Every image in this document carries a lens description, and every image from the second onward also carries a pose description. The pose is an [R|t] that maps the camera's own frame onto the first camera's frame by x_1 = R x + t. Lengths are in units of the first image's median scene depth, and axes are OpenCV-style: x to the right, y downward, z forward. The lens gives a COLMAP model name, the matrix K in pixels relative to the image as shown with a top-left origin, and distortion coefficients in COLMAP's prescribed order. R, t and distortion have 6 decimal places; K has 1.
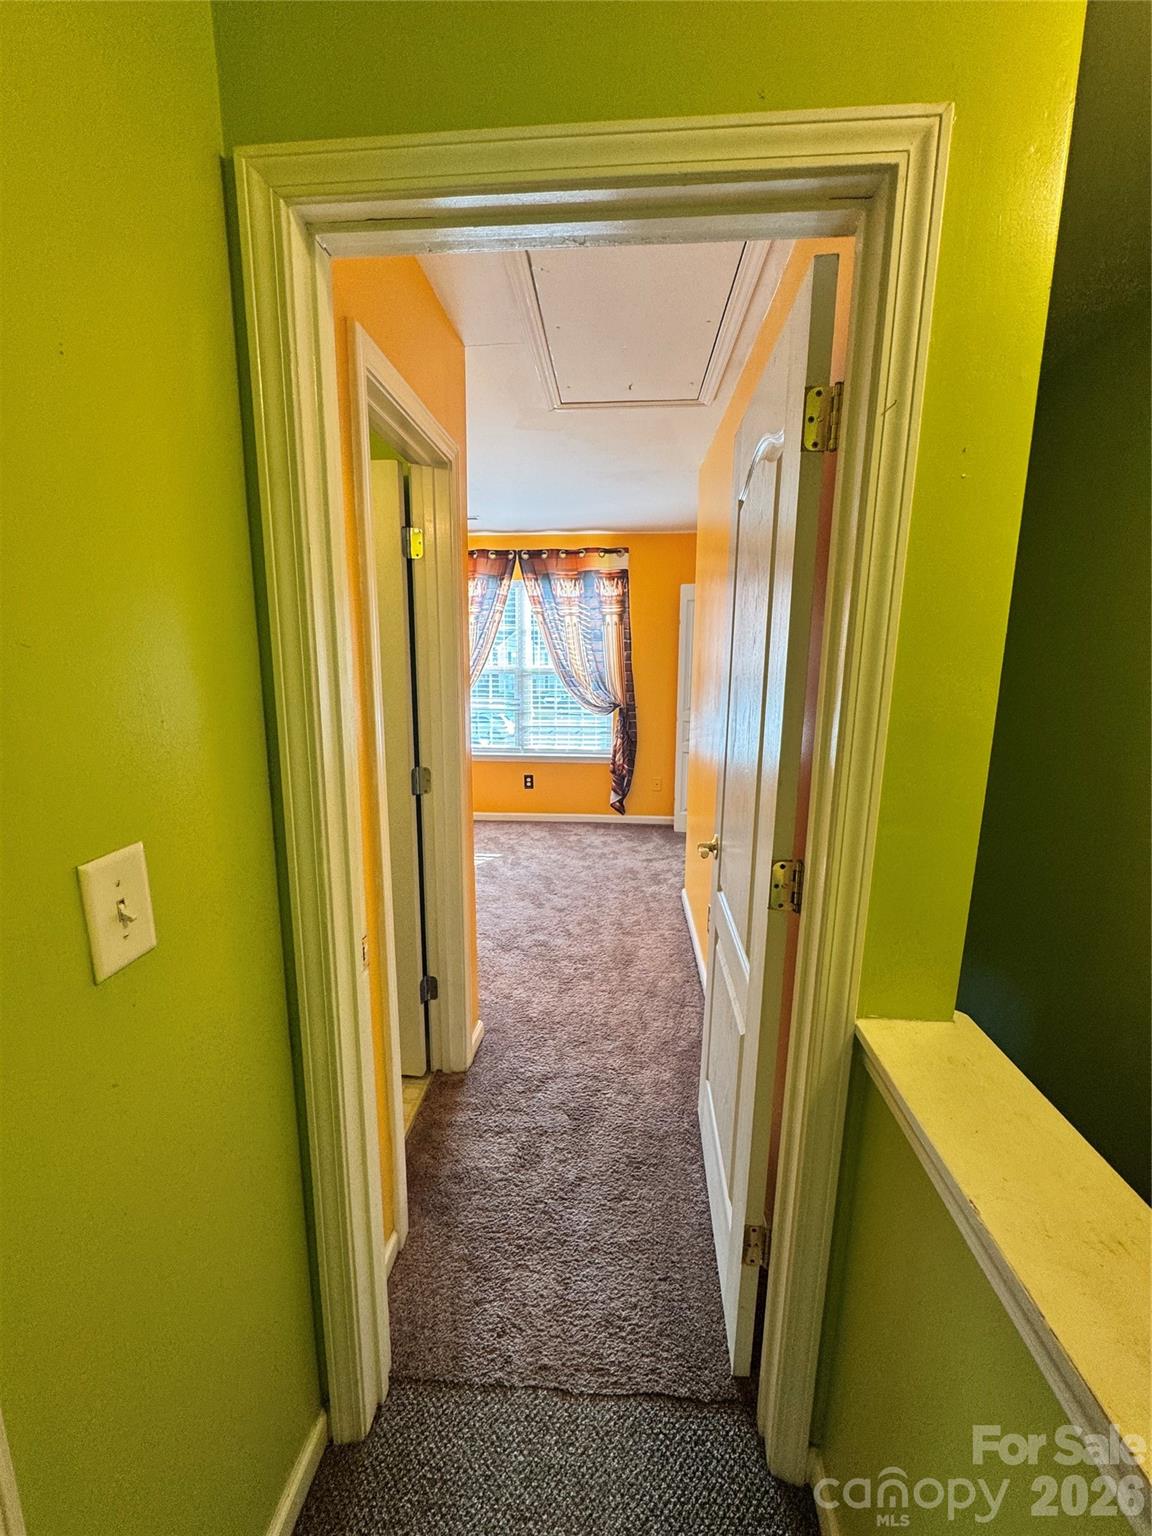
lens RADIAL K [[614.8, 0, 581.4], [0, 614.8, 768.8], [0, 0, 1]] dist [-0.004091, 0.000718]
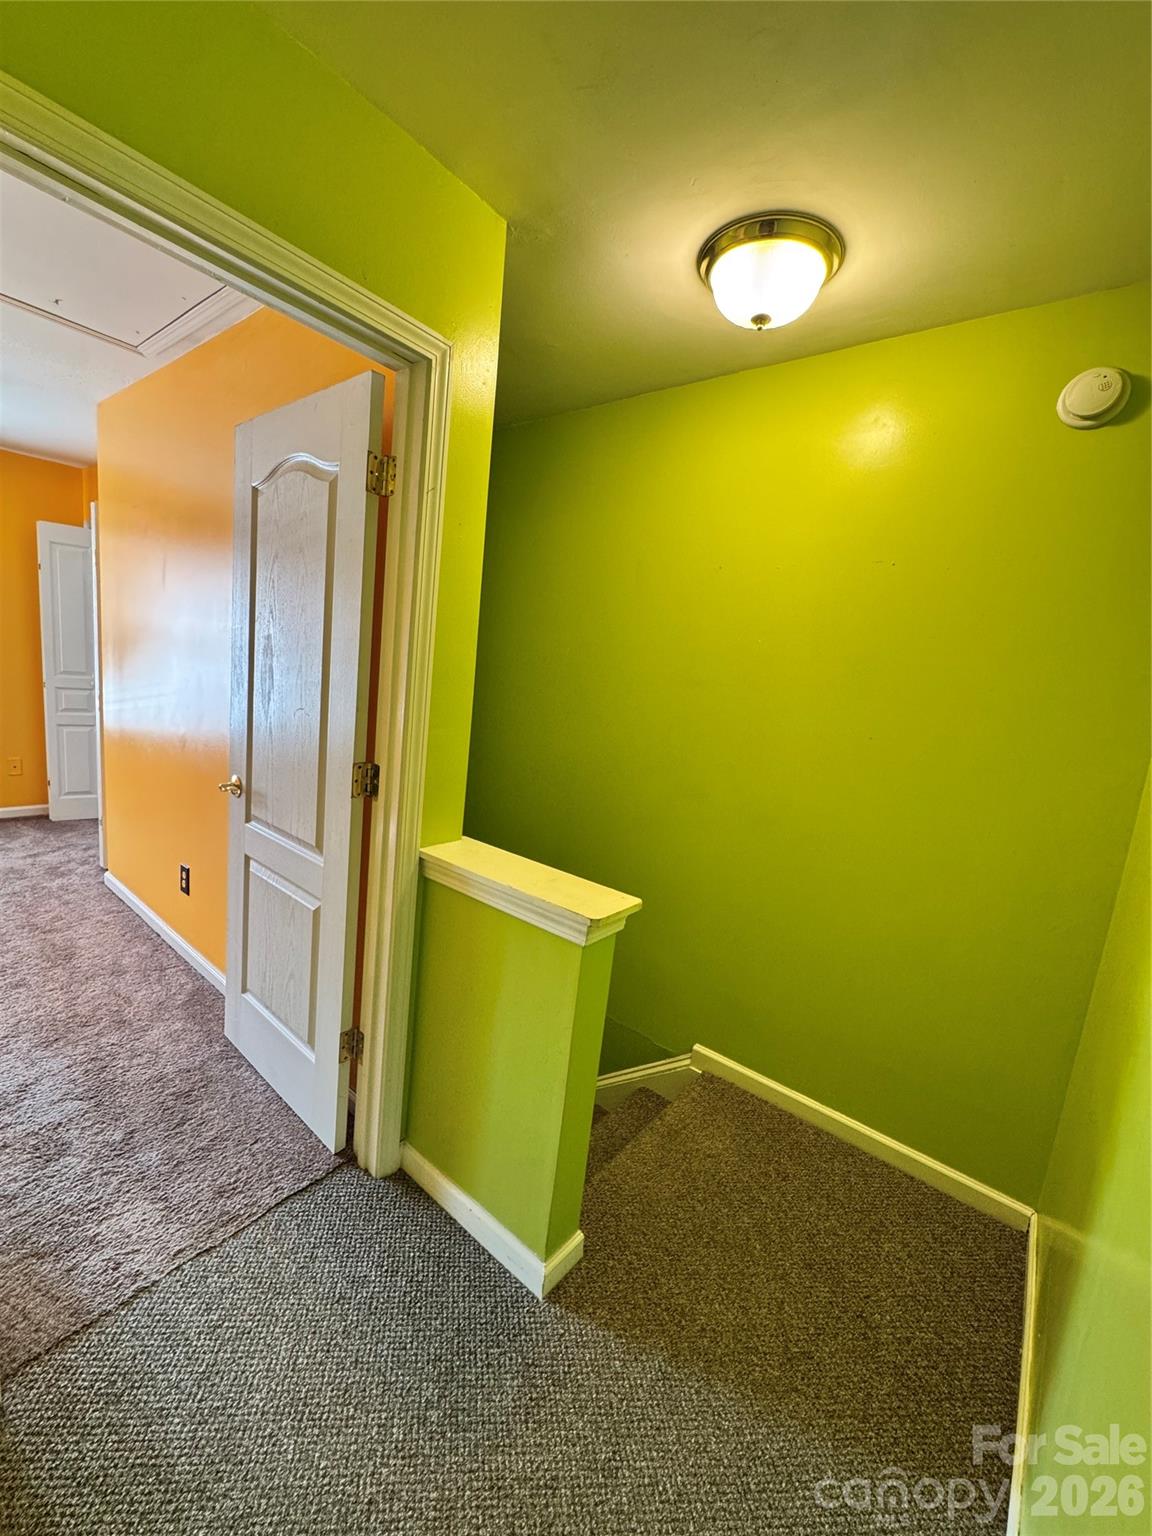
lens RADIAL K [[614.8, 0, 576.7], [0, 614.8, 764.6], [0, 0, 1]] dist [-0.004091, 0.000718]
pose [[0.570713, -0.076640, 0.817565, -0.119501], [0.055411, 0.996960, 0.054777, 0.020708], [-0.819278, 0.014040, 0.573225, -0.056212]]
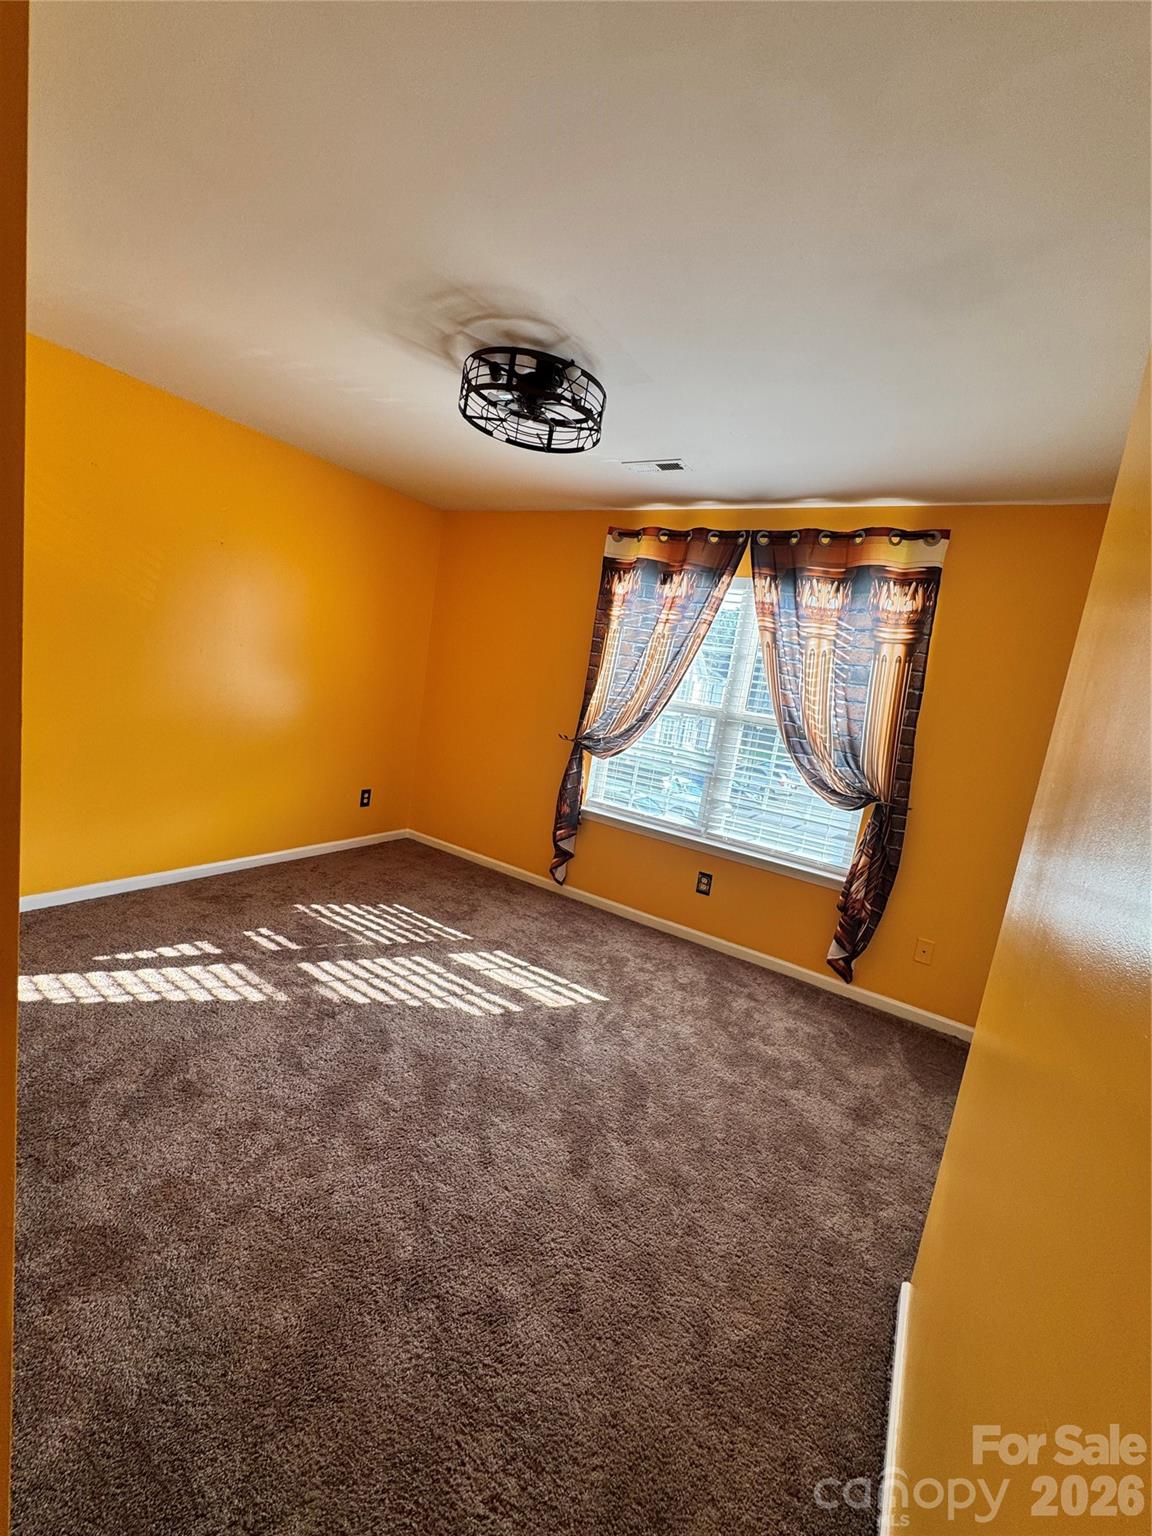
lens RADIAL K [[614.8, 0, 579.7], [0, 614.8, 771.0], [0, 0, 1]] dist [-0.004091, 0.000718]
pose [[0.878994, 0.189371, -0.437617, 0.065956], [-0.218083, 0.975803, -0.015778, -0.061202], [0.424040, 0.109306, 0.899023, 0.373534]]
